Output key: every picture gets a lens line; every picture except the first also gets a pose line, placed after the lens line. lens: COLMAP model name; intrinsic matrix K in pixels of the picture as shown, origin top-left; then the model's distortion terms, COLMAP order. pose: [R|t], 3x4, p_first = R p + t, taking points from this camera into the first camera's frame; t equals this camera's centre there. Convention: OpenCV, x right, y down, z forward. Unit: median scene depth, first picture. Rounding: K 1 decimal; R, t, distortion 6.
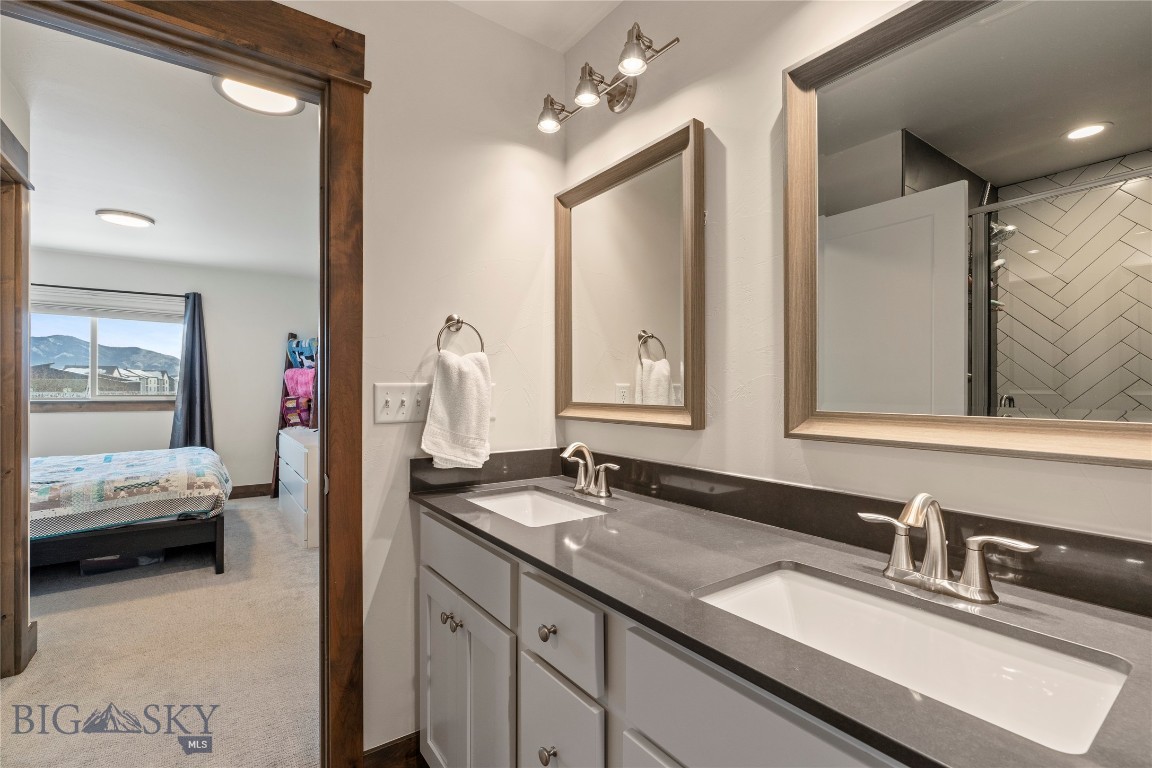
lens RADIAL K [[520.1, 0, 577.9], [0, 520.1, 389.3], [0, 0, 1]] dist [-0.009930, 0.004021]
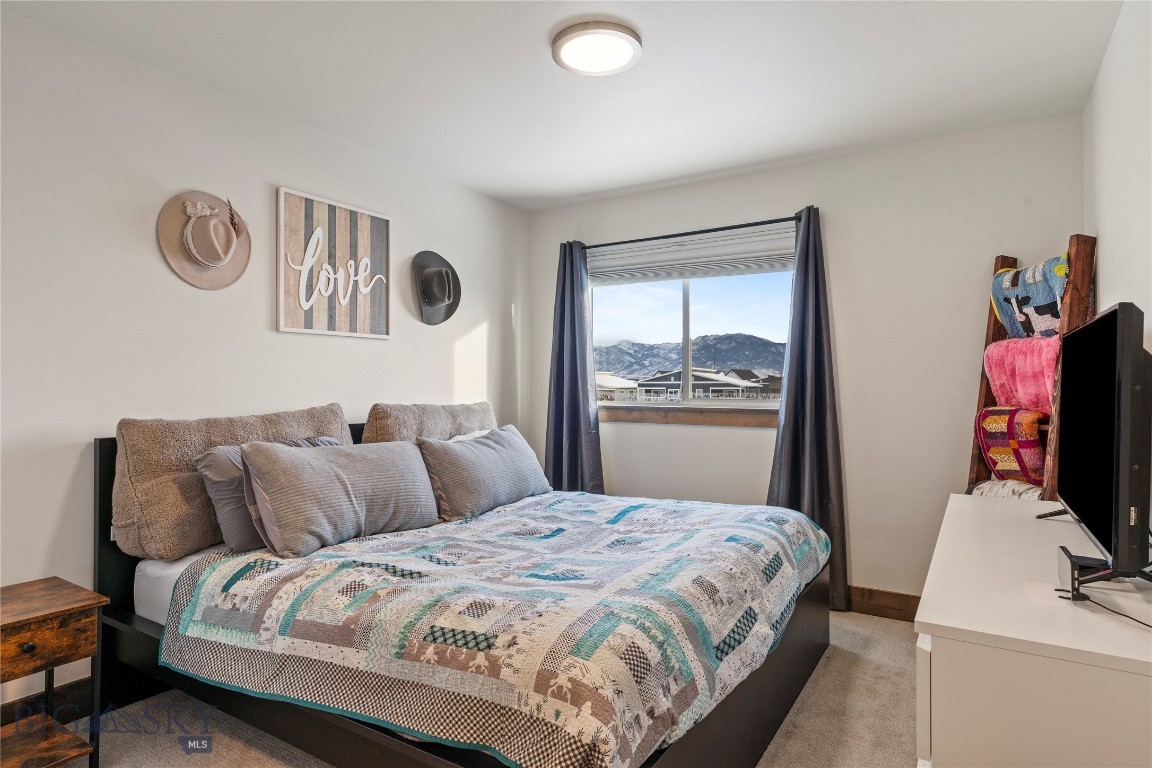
lens RADIAL K [[634.5, 0, 582.4], [0, 634.5, 377.4], [0, 0, 1]] dist [-0.001441, -0.000386]
pose [[0.369877, -0.017809, -0.928910, -0.224738], [-0.001739, 0.999801, -0.019861, 0.000291], [0.929079, 0.008962, 0.369773, 0.546419]]
